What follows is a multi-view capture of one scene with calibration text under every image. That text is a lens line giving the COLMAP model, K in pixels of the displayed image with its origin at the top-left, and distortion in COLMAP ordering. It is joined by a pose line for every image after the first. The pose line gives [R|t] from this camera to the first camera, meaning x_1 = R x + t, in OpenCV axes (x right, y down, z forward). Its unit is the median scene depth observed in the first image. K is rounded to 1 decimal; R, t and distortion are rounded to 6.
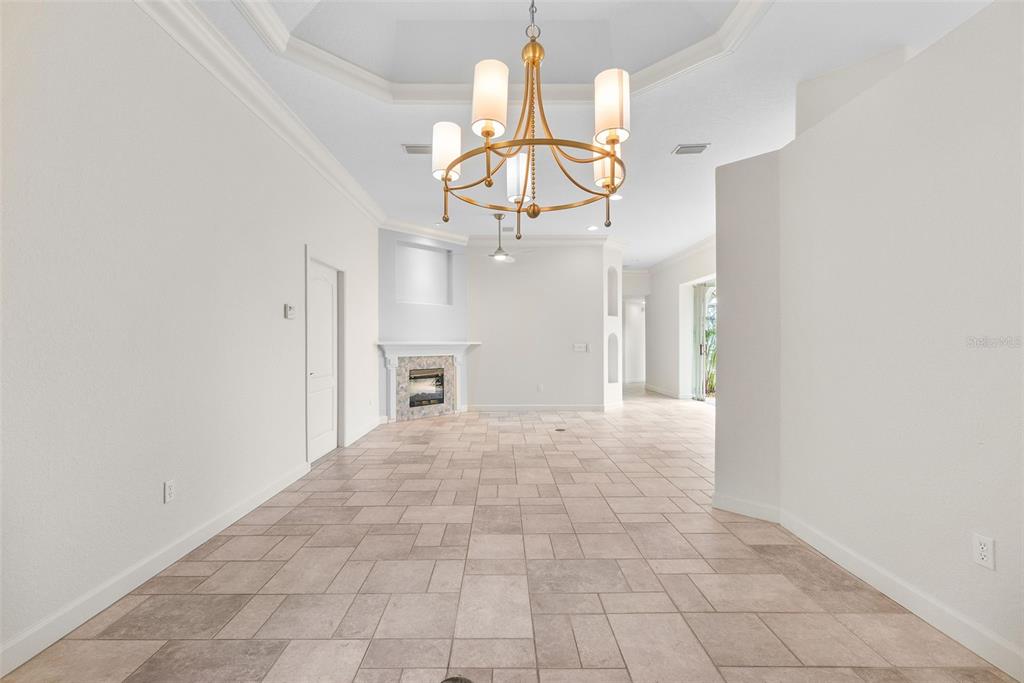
lens RADIAL K [[455.9, 0, 494.8], [0, 455.9, 345.0], [0, 0, 1]] dist [-0.001158, -0.001111]
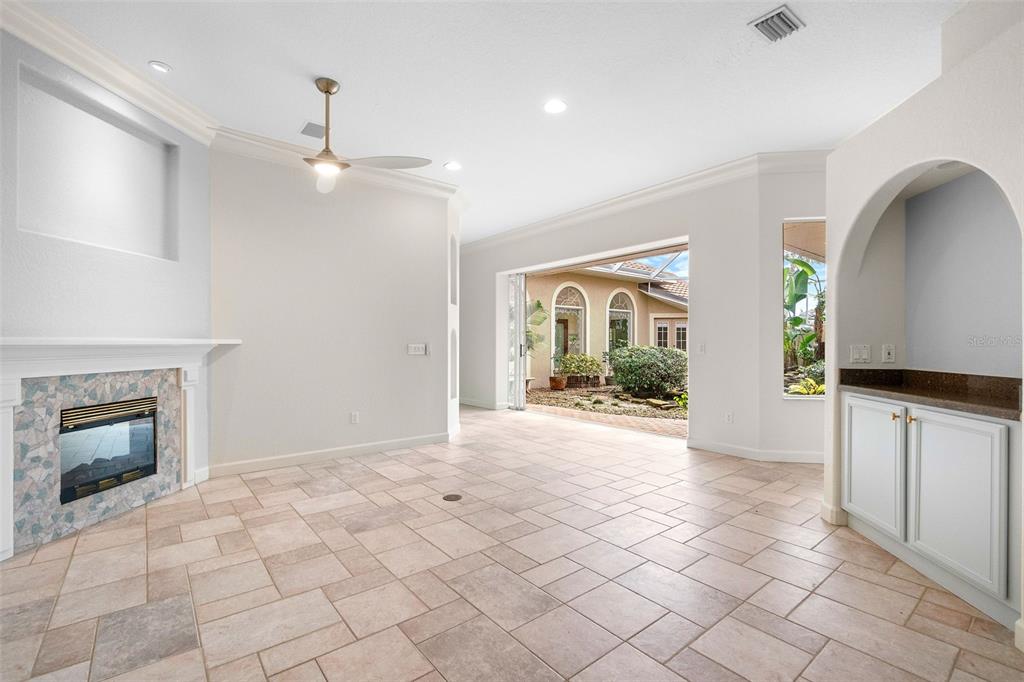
lens RADIAL K [[455.9, 0, 510.2], [0, 455.9, 340.5], [0, 0, 1]] dist [-0.001158, -0.001111]
pose [[0.773996, 0.004644, 0.633174, -0.141354], [0.002071, 0.999949, -0.009866, 0.000002], [-0.633188, 0.008947, 0.773947, 0.470292]]
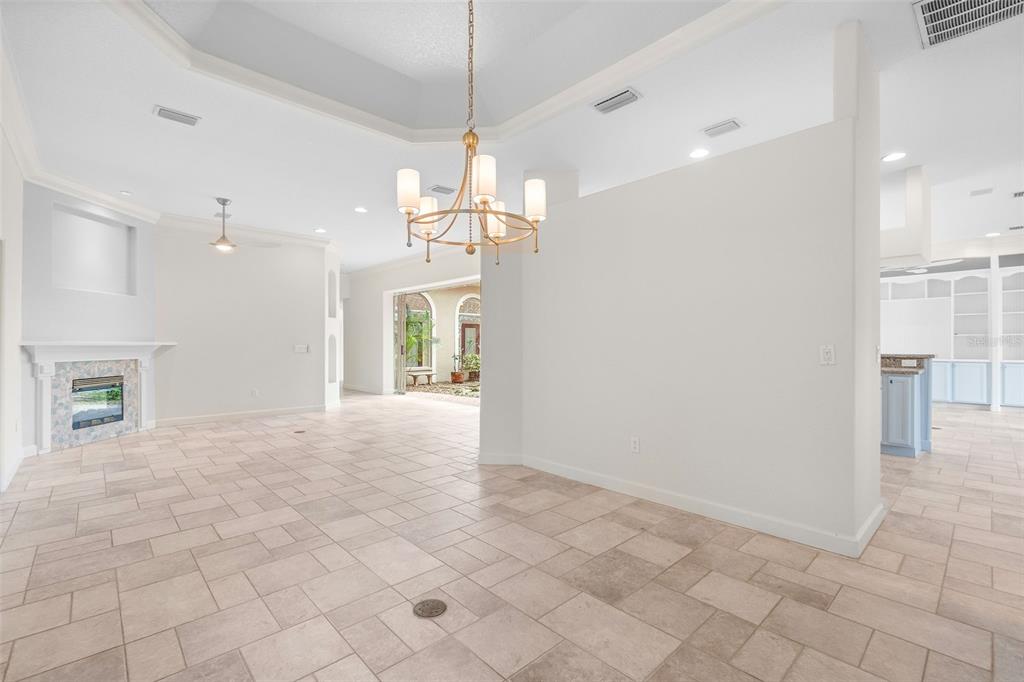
lens RADIAL K [[455.9, 0, 507.4], [0, 455.9, 343.3], [0, 0, 1]] dist [-0.001158, -0.001111]
pose [[0.731099, 0.003361, 0.682263, -0.181997], [0.001611, 0.999977, -0.006652, 0.001774], [-0.682269, 0.005963, 0.731076, -0.026652]]
